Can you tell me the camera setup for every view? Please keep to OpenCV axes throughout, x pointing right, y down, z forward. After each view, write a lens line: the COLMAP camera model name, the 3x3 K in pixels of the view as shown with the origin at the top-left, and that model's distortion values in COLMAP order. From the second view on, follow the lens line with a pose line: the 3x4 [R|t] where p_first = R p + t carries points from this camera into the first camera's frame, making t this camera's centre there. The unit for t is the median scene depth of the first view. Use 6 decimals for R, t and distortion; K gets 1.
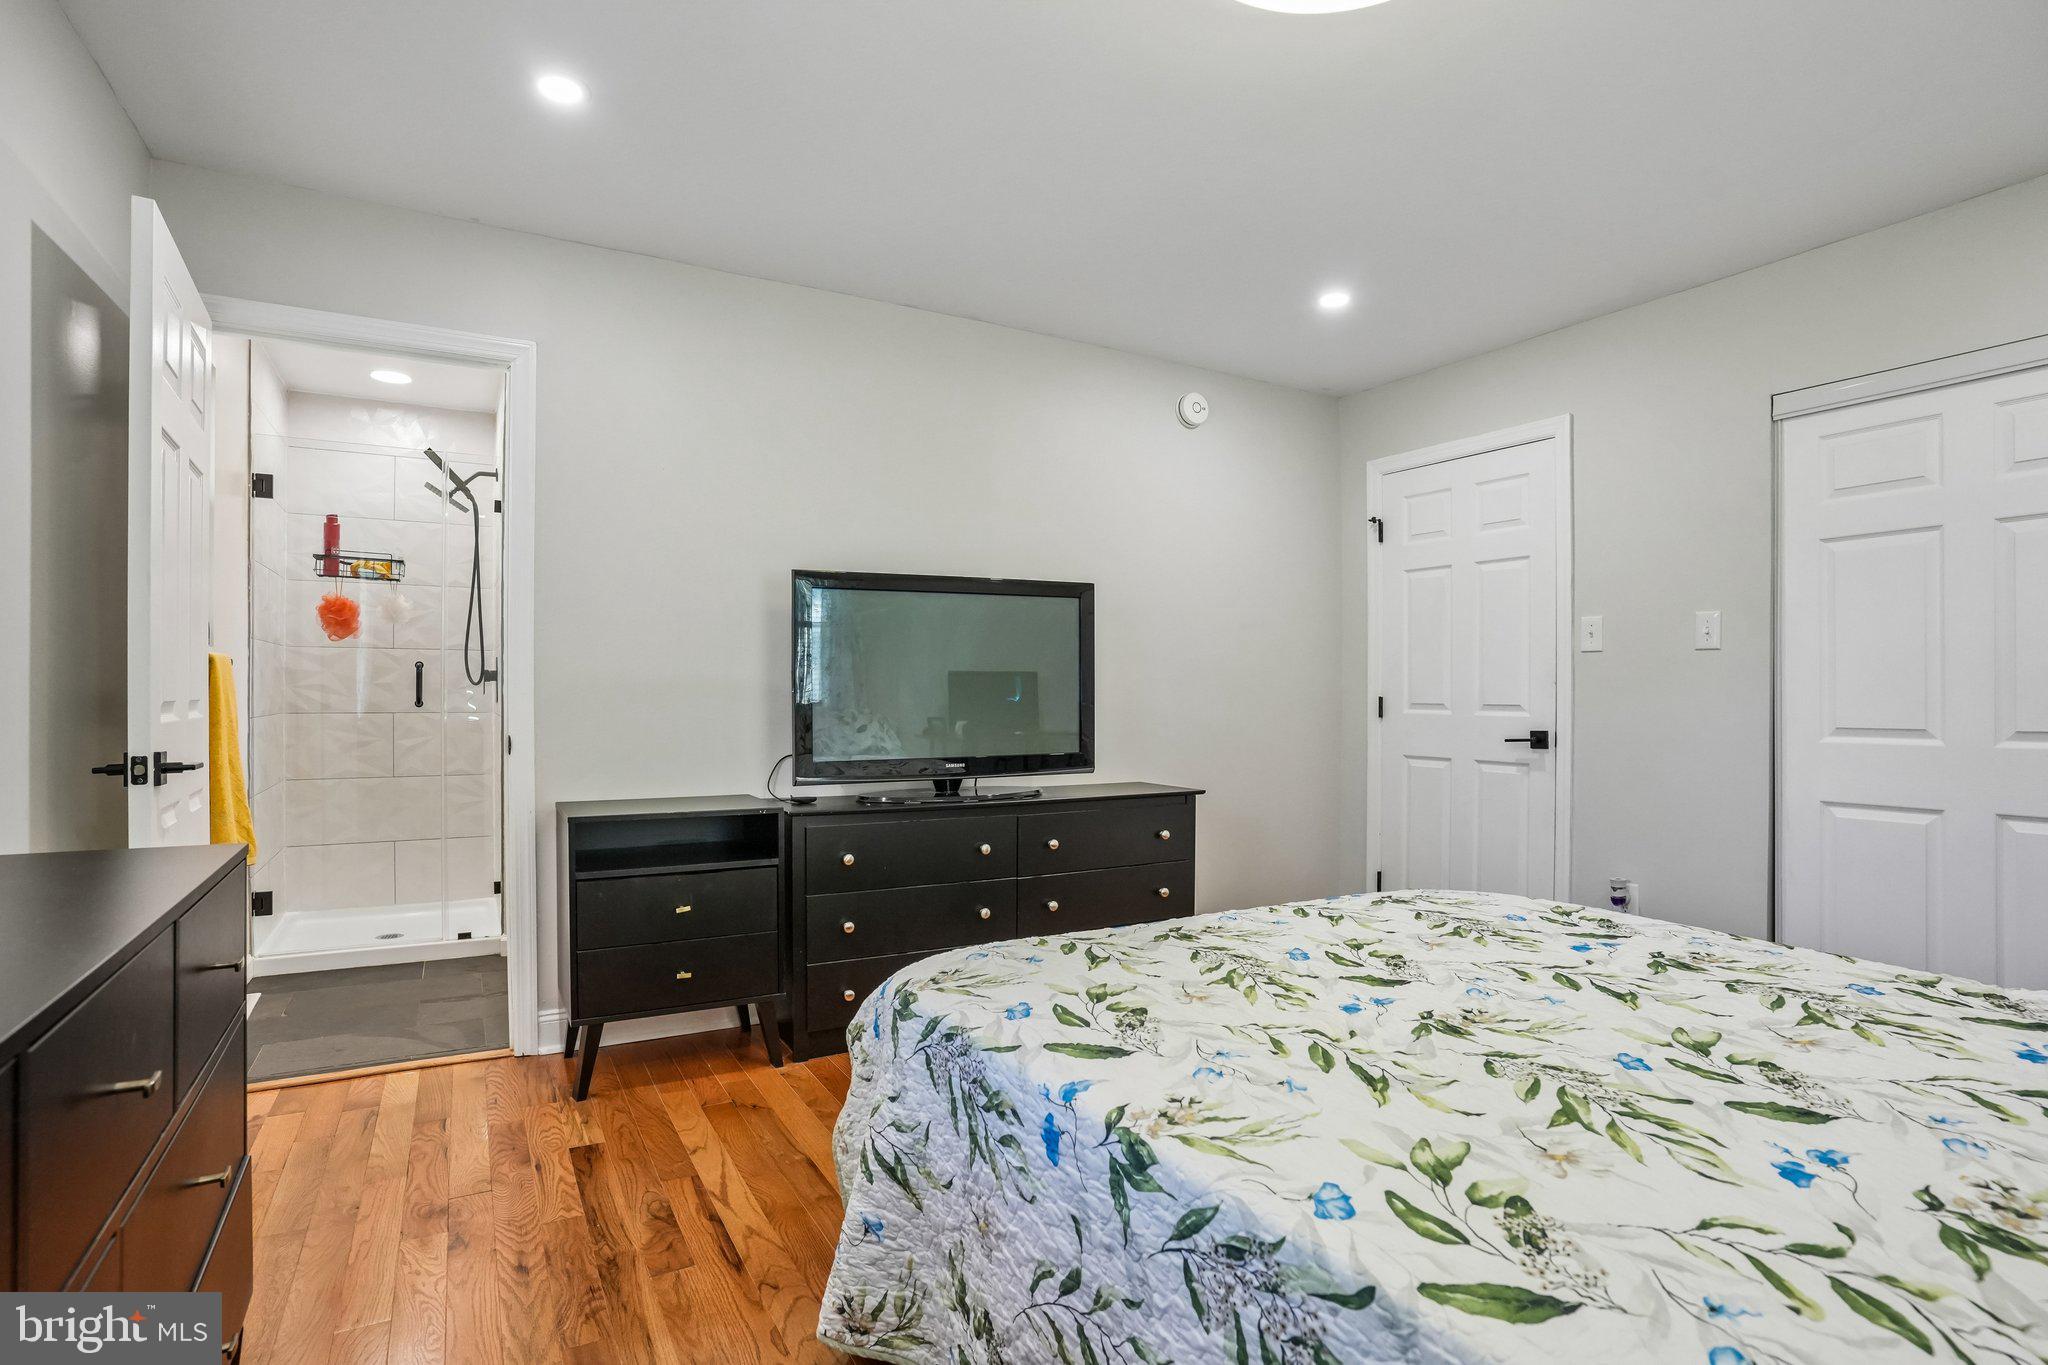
lens RADIAL K [[1001.8, 0, 1021.8], [0, 1001.8, 689.6], [0, 0, 1]] dist [-0.006041, 0.001822]
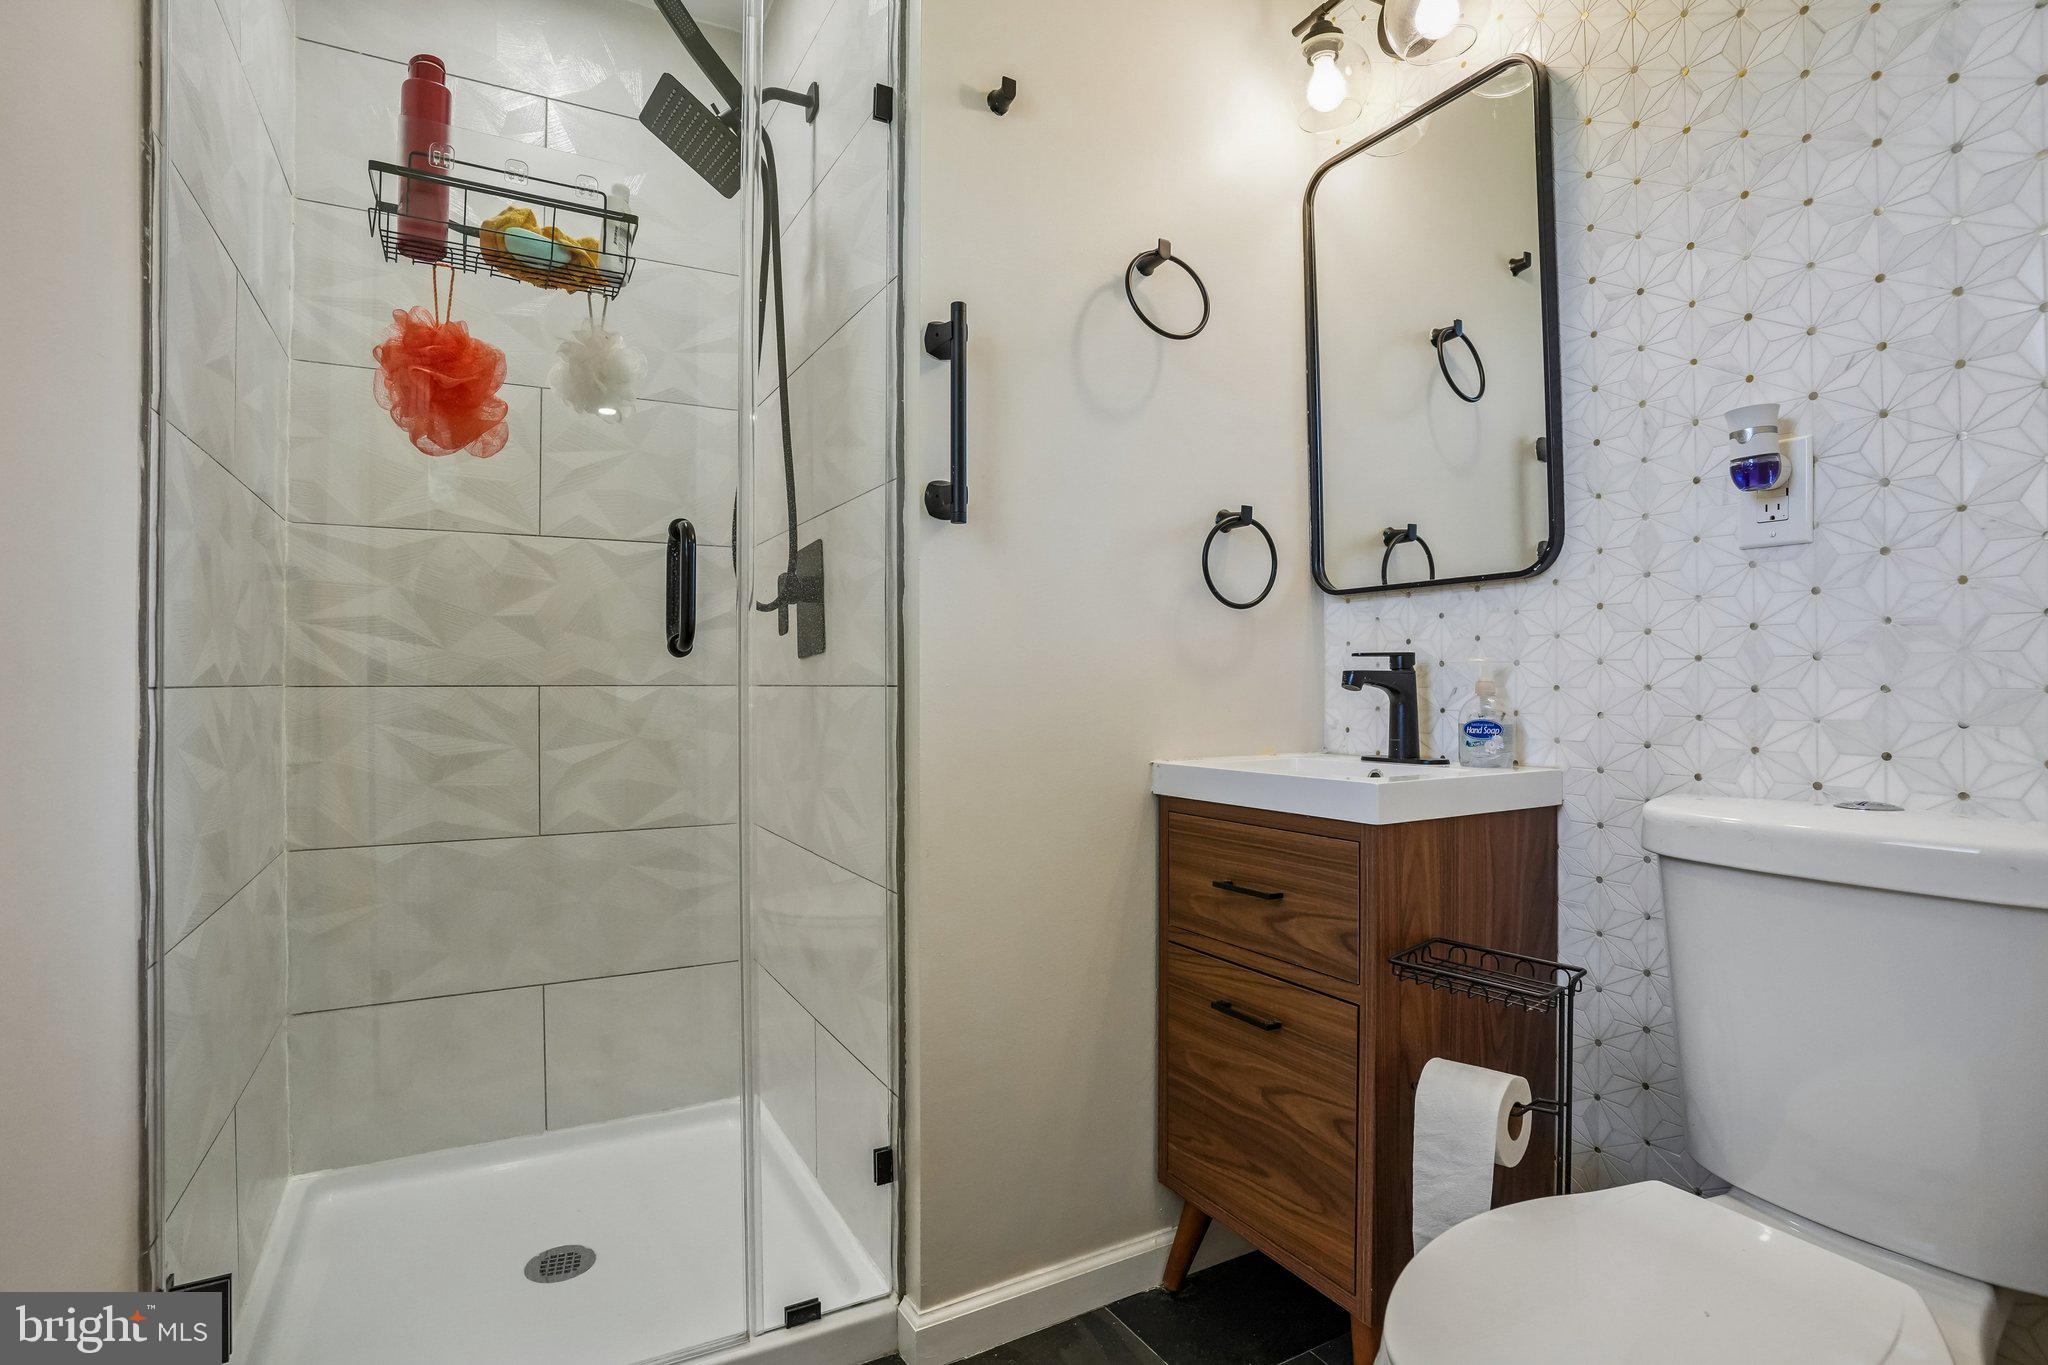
lens RADIAL K [[1001.8, 0, 1023.8], [0, 1001.8, 685.4], [0, 0, 1]] dist [-0.006041, 0.001822]
pose [[0.999970, -0.006812, -0.003796, -0.472610], [0.006798, 0.999971, -0.003487, 0.029334], [0.003820, 0.003461, 0.999987, 0.645102]]
